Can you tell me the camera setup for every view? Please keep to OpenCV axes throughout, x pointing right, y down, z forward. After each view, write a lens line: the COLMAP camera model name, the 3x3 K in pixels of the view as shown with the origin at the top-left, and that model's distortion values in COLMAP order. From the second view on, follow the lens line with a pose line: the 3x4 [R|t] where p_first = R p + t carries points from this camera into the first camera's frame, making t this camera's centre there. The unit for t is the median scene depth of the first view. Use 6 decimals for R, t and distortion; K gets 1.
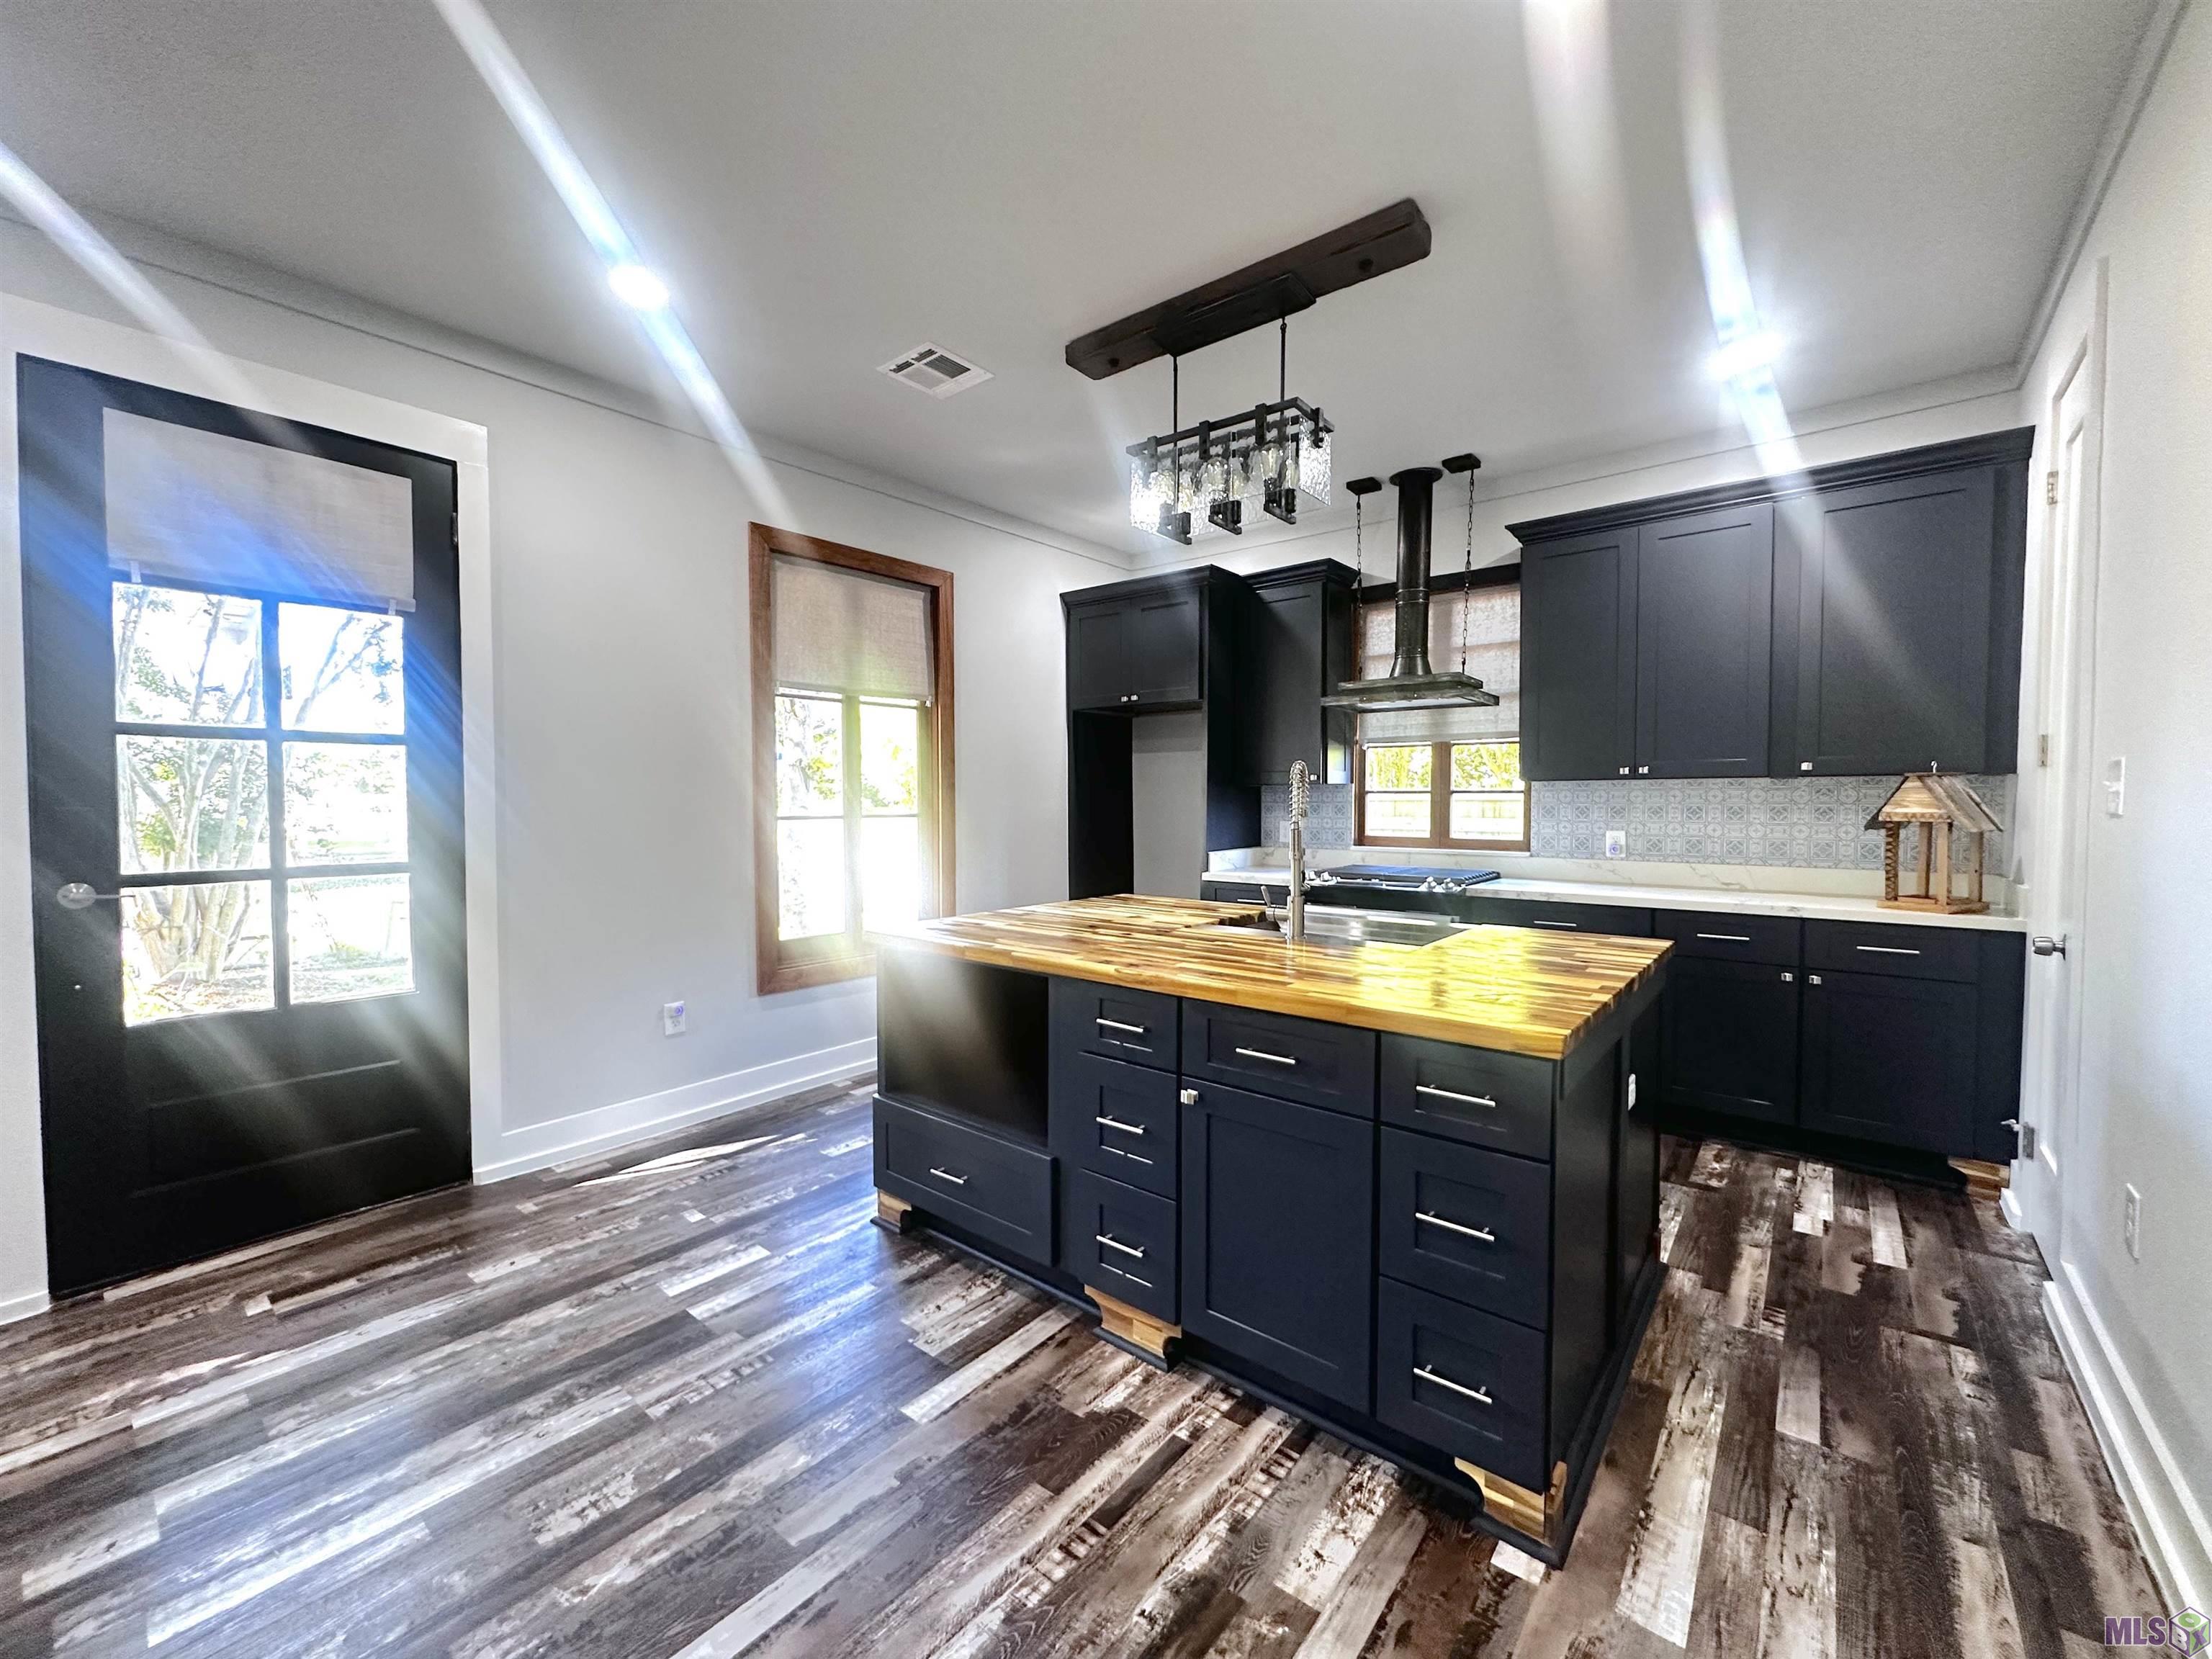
lens RADIAL K [[874.3, 0, 1109.9], [0, 874.3, 839.4], [0, 0, 1]] dist [-0.001014, 0.000062]
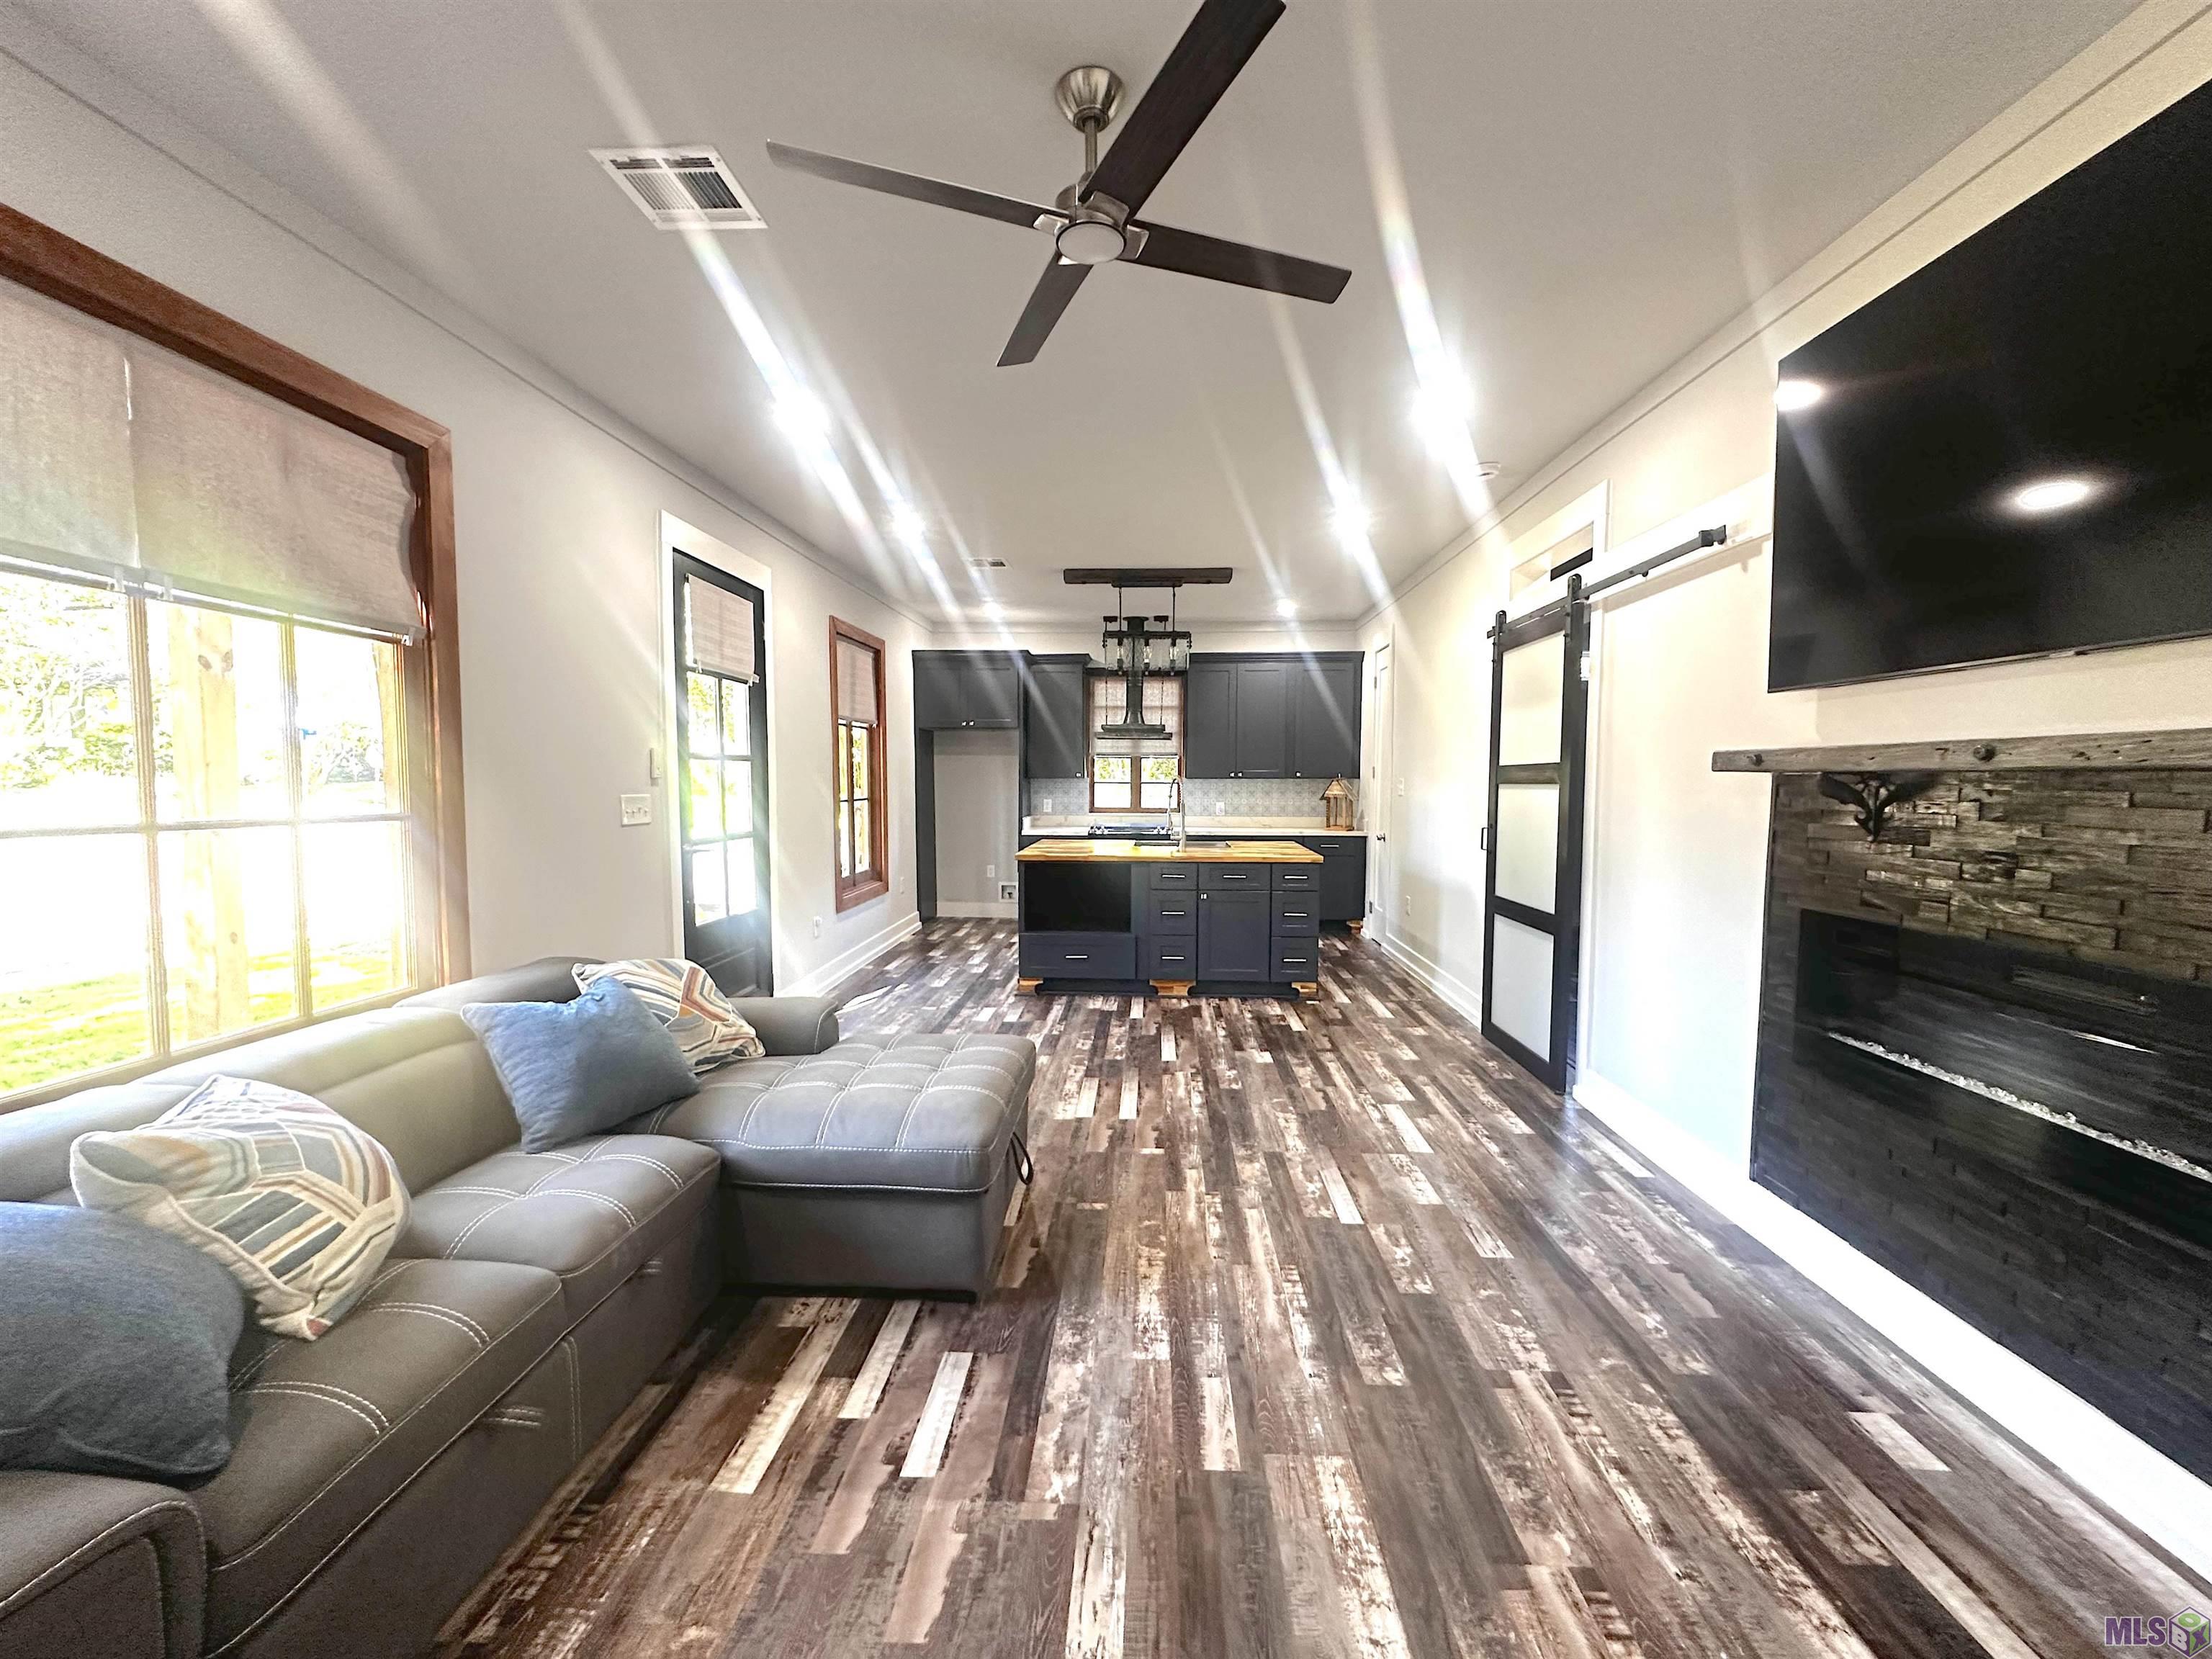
lens RADIAL K [[874.3, 0, 1109.9], [0, 874.3, 839.4], [0, 0, 1]] dist [-0.001014, 0.000062]
pose [[0.806157, -0.038020, 0.590479, -1.190337], [0.022882, 0.999190, 0.033096, 0.004545], [-0.591259, -0.013169, 0.806374, -0.728269]]
